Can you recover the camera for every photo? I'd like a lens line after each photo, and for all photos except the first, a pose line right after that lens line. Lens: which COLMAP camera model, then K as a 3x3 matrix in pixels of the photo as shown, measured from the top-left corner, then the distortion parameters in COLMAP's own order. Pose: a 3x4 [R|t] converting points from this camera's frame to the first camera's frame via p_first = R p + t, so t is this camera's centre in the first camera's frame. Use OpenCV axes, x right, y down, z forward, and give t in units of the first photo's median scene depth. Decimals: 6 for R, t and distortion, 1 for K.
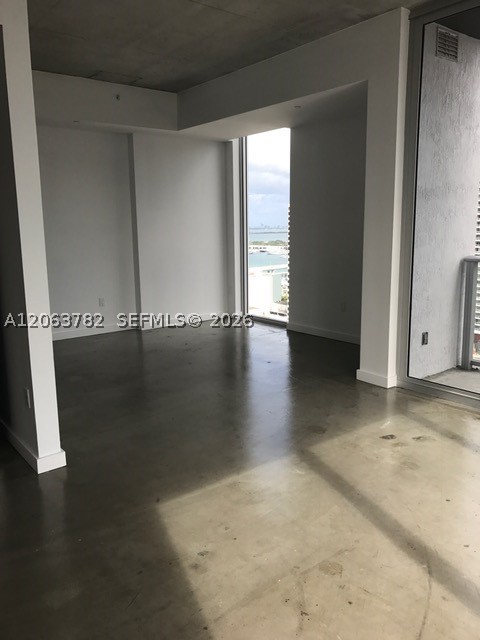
lens RADIAL K [[523.5, 0, 236.9], [0, 523.5, 322.0], [0, 0, 1]] dist [0.032502, -0.044510]
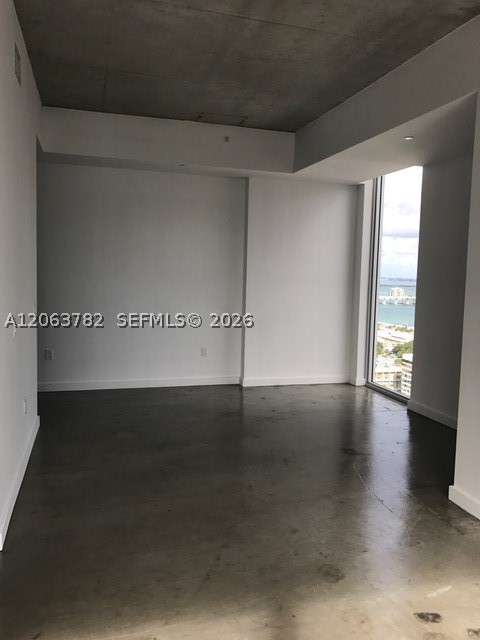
lens RADIAL K [[523.5, 0, 243.8], [0, 523.5, 314.9], [0, 0, 1]] dist [0.032502, -0.044510]
pose [[0.929375, 0.070961, -0.362252, 0.157382], [-0.108468, 0.990524, -0.084248, -0.035388], [0.352841, 0.117591, 0.928265, 0.159242]]
